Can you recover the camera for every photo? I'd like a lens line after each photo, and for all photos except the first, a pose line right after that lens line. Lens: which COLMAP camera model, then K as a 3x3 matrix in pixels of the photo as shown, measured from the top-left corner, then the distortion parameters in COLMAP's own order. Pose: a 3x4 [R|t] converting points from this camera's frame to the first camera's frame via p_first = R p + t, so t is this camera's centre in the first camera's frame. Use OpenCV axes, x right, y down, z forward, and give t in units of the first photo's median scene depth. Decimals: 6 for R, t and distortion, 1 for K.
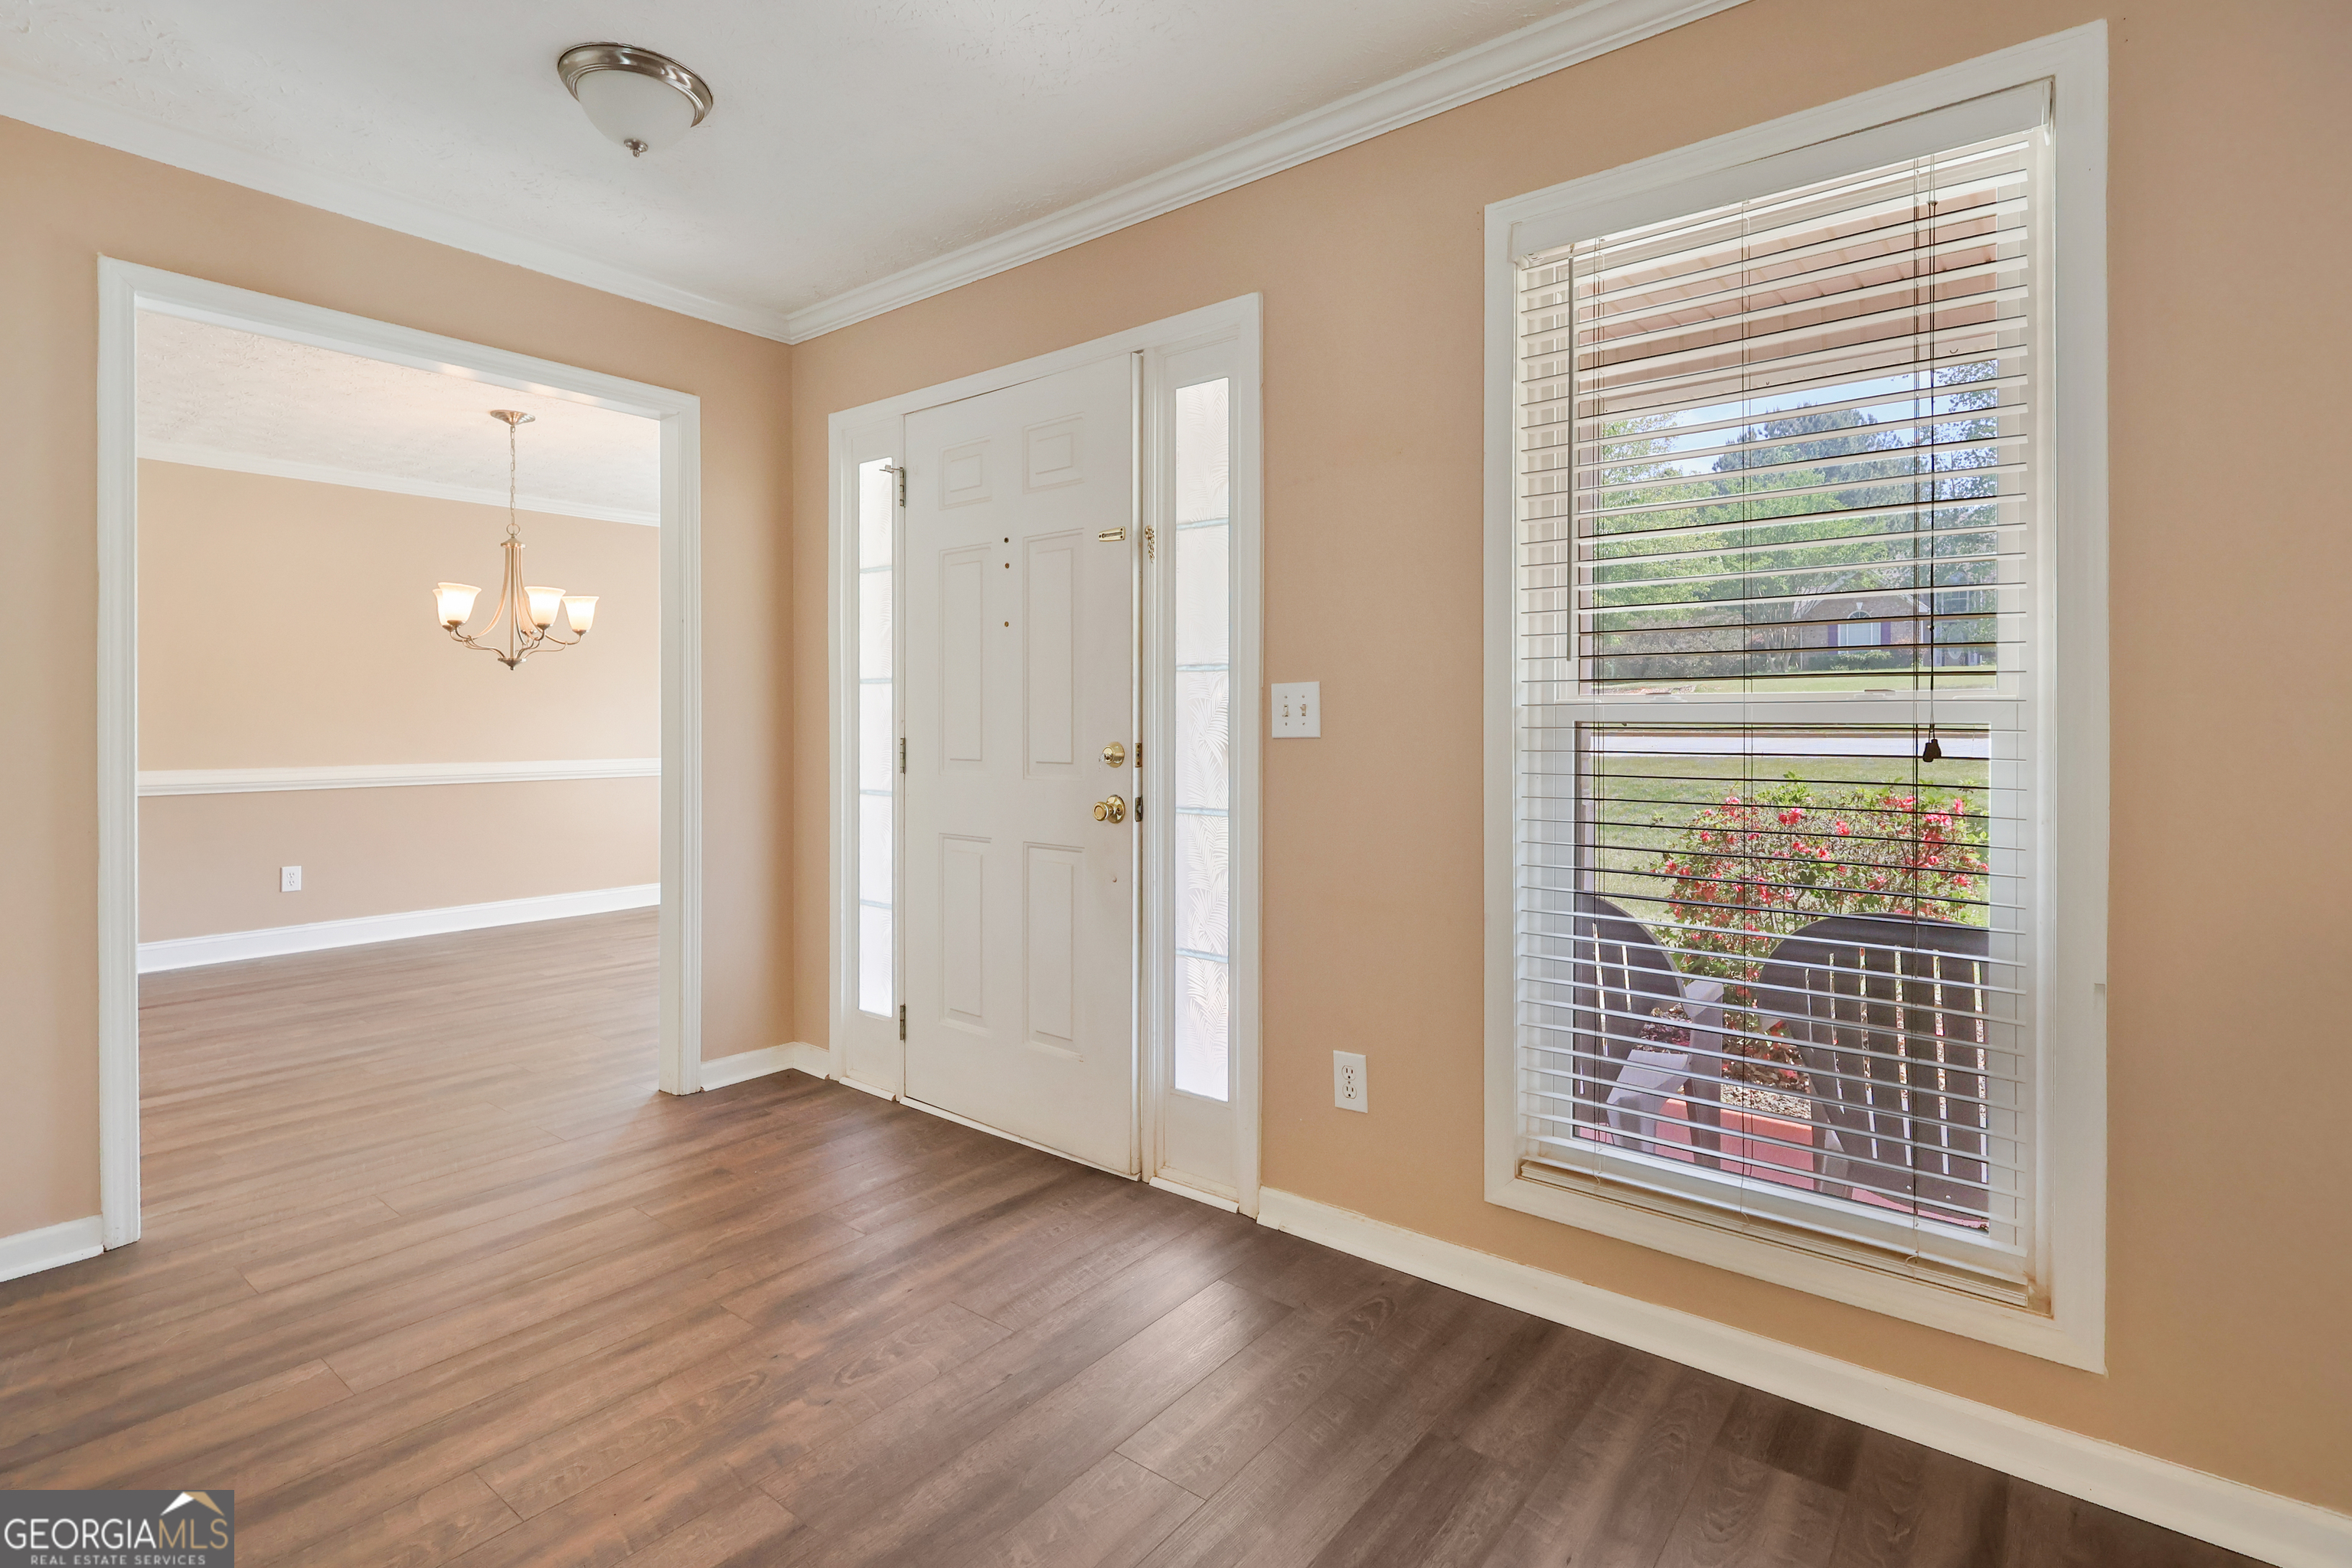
lens RADIAL K [[1133.3, 0, 1116.8], [0, 1133.3, 726.3], [0, 0, 1]] dist [0.003954, 0.003533]
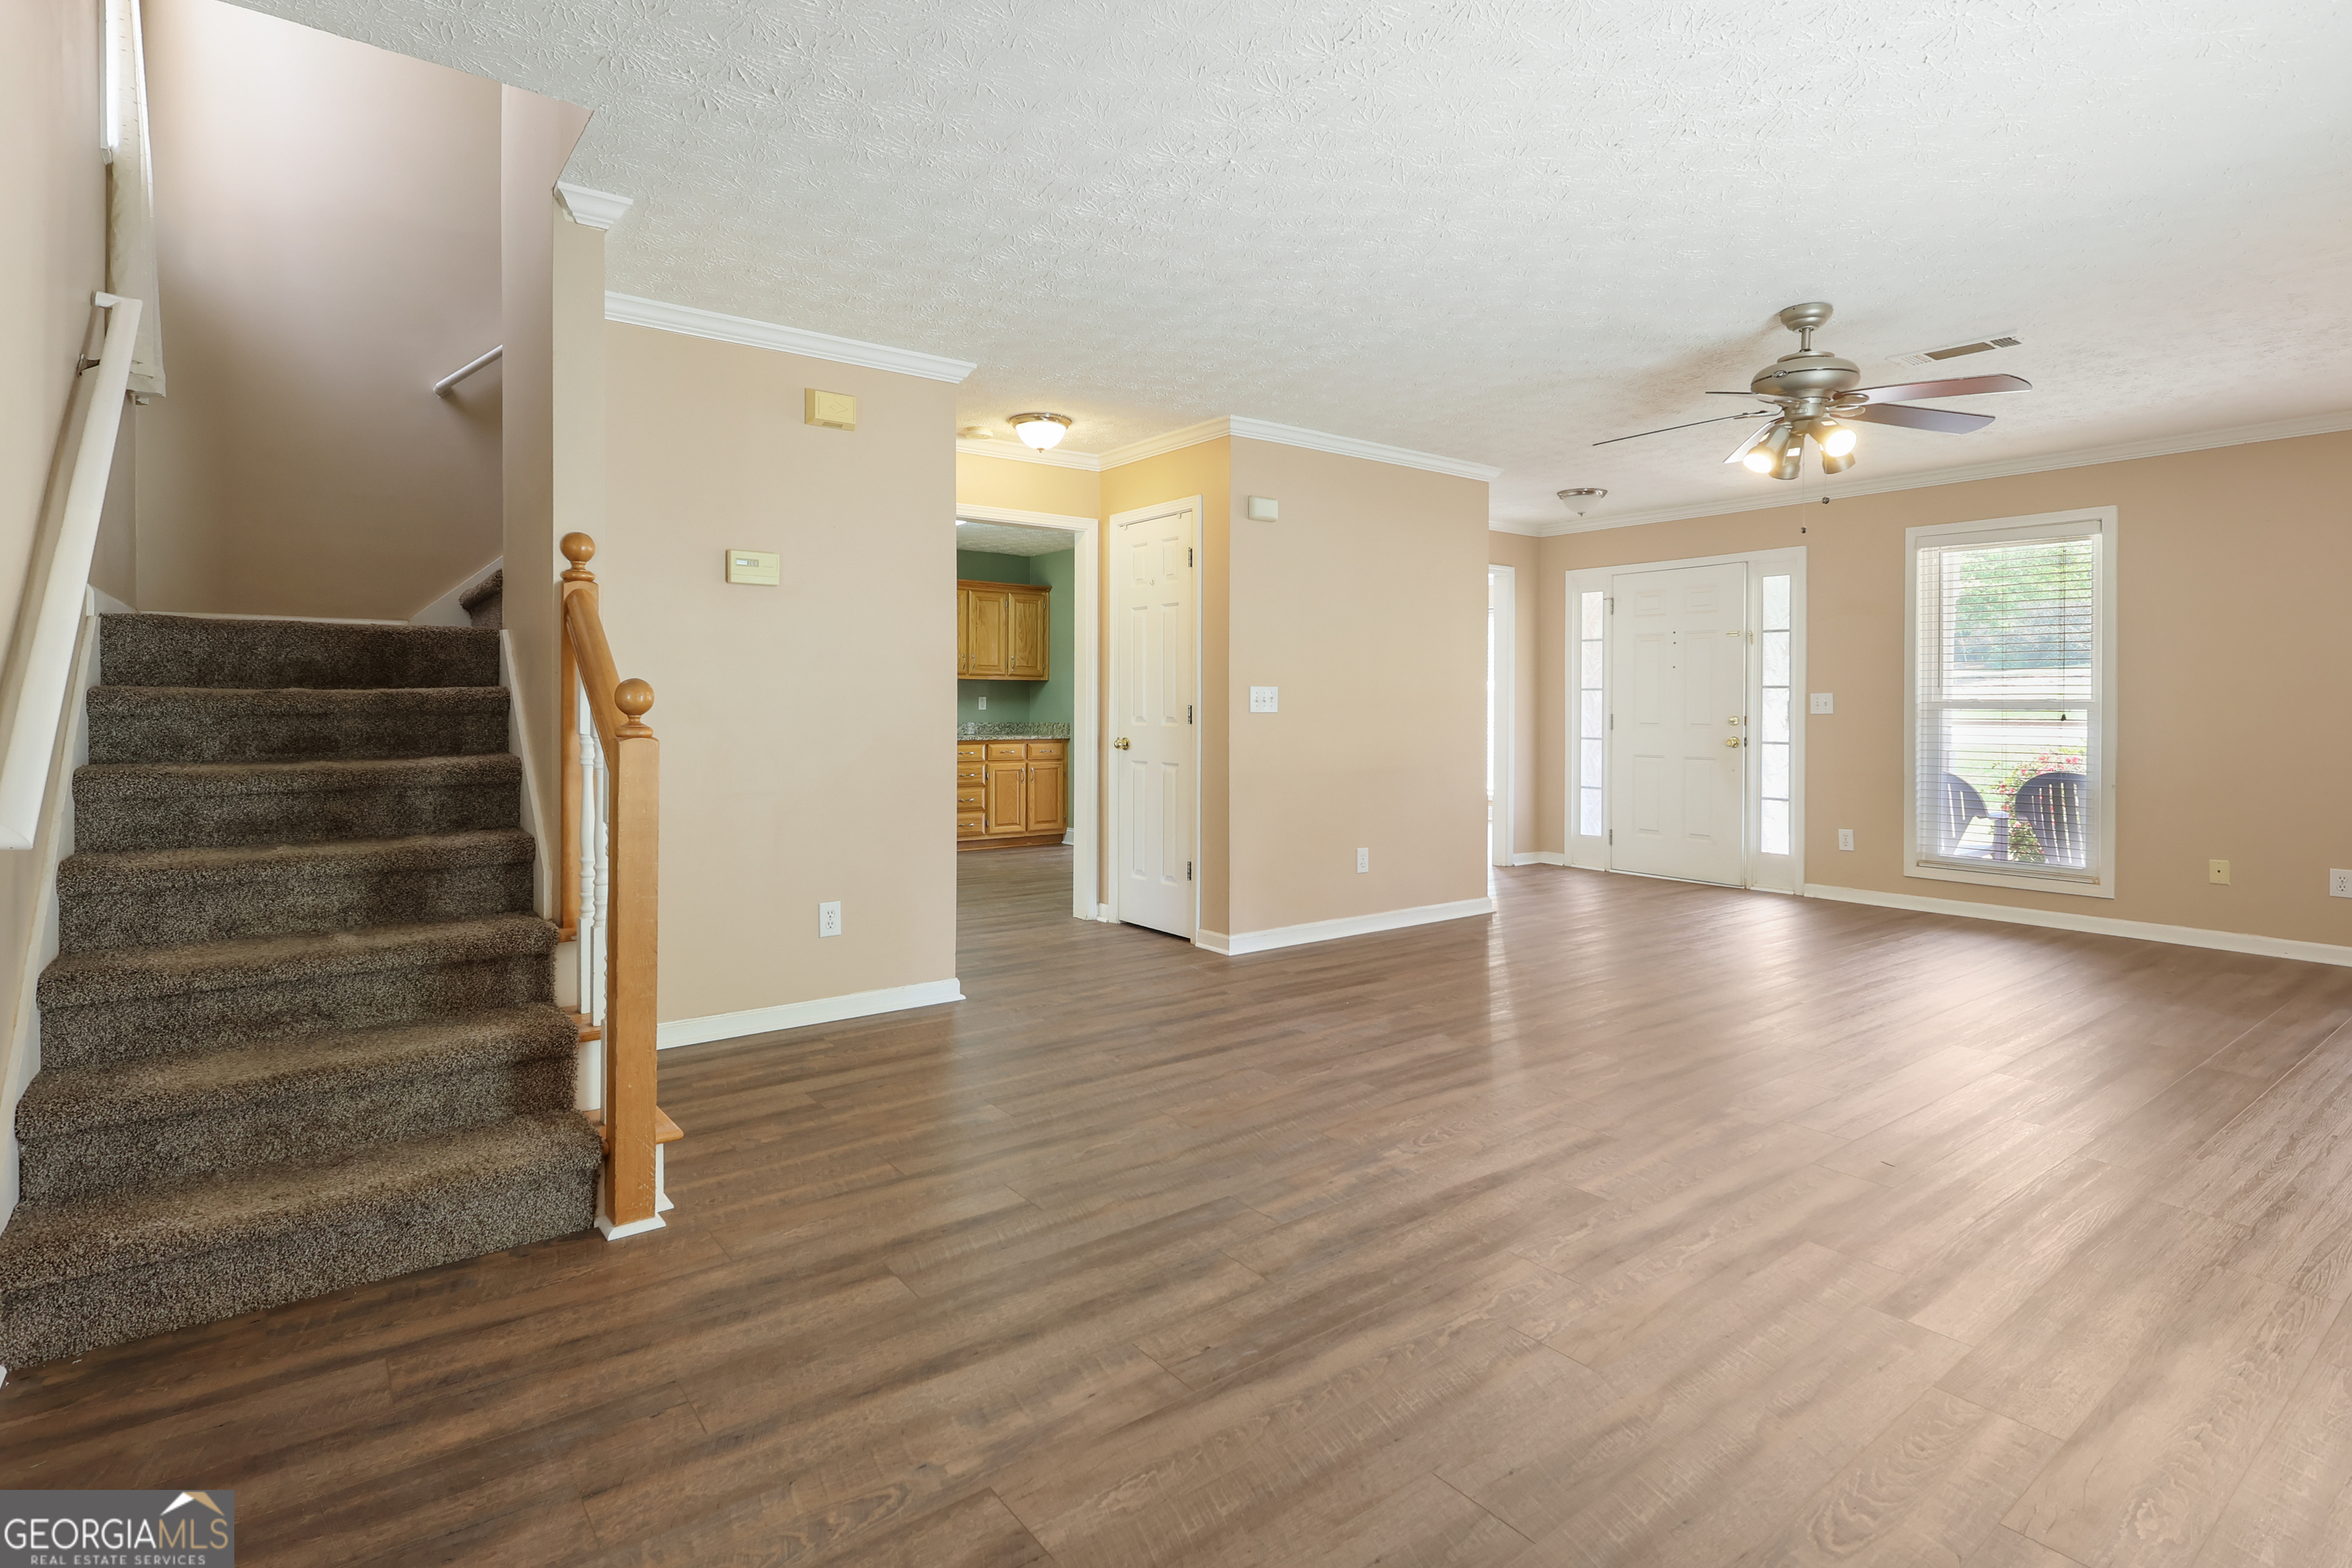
lens RADIAL K [[1133.3, 0, 1125.5], [0, 1133.3, 712.8], [0, 0, 1]] dist [0.003954, 0.003533]
pose [[0.965418, 0.004664, -0.260664, -0.680690], [-0.004388, 0.999989, 0.001639, 0.009446], [0.260668, -0.000438, 0.965428, -1.881136]]
